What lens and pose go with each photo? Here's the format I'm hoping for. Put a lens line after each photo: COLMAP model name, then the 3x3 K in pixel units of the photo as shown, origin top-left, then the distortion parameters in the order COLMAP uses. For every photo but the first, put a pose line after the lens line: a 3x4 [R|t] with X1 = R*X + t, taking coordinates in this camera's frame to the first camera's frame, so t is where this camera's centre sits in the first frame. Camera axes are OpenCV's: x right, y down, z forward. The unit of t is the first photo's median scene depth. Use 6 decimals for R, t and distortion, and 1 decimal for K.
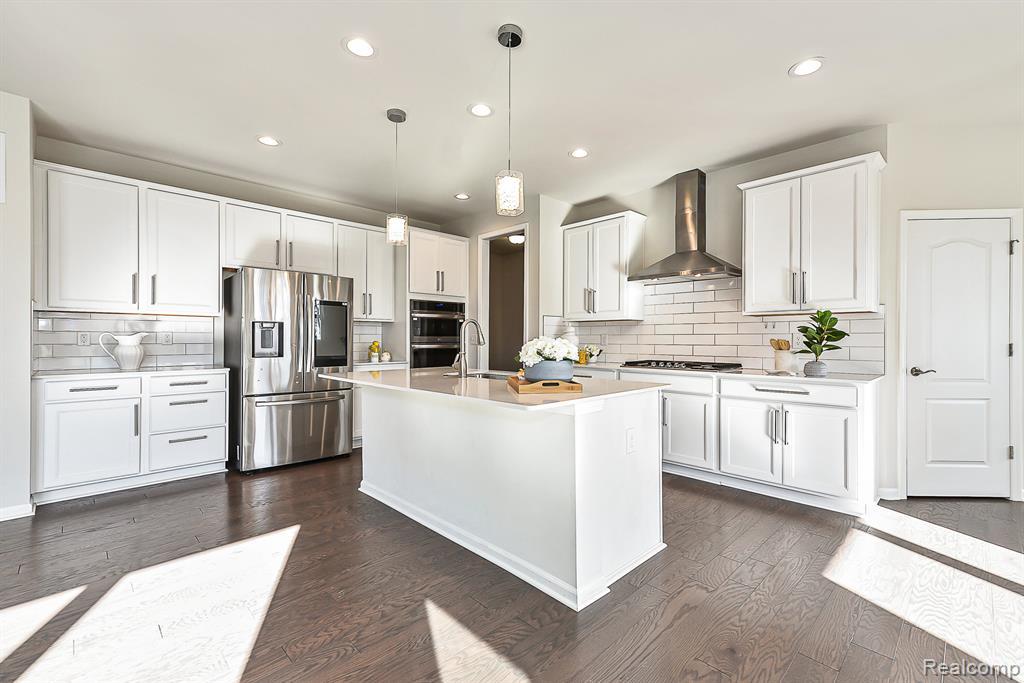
lens RADIAL K [[422.4, 0, 499.2], [0, 422.4, 338.4], [0, 0, 1]] dist [0.022308, -0.002249]
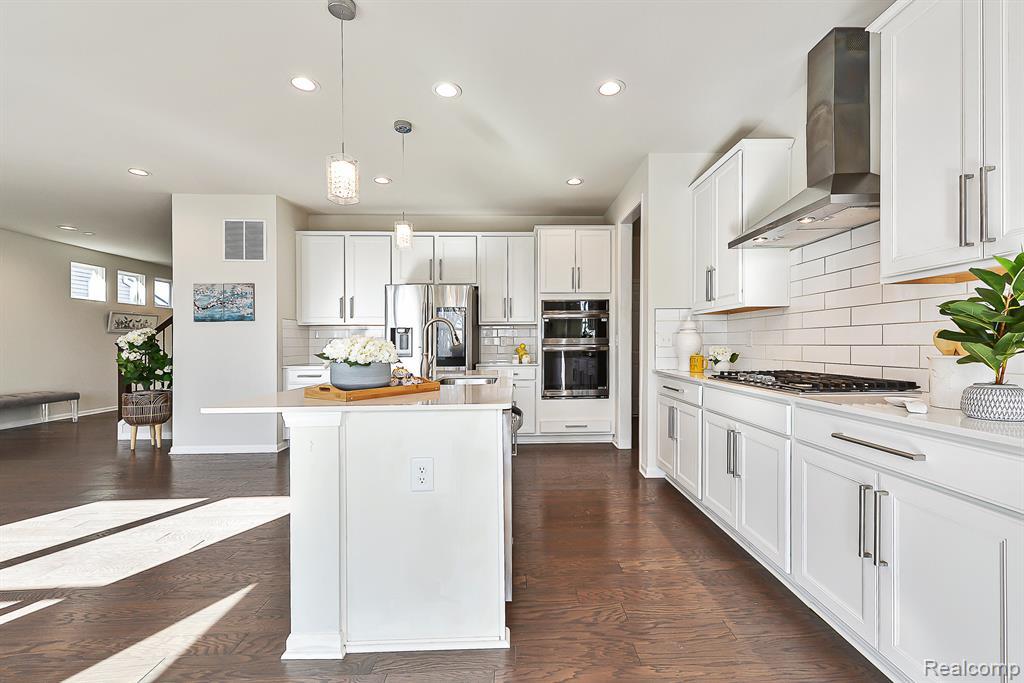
lens RADIAL K [[422.4, 0, 529.4], [0, 422.4, 342.6], [0, 0, 1]] dist [0.022308, -0.002249]
pose [[0.760311, -0.008077, -0.649509, 0.454738], [0.007818, 0.999964, -0.003284, 0.009098], [0.649512, -0.002580, 0.760347, 0.274553]]
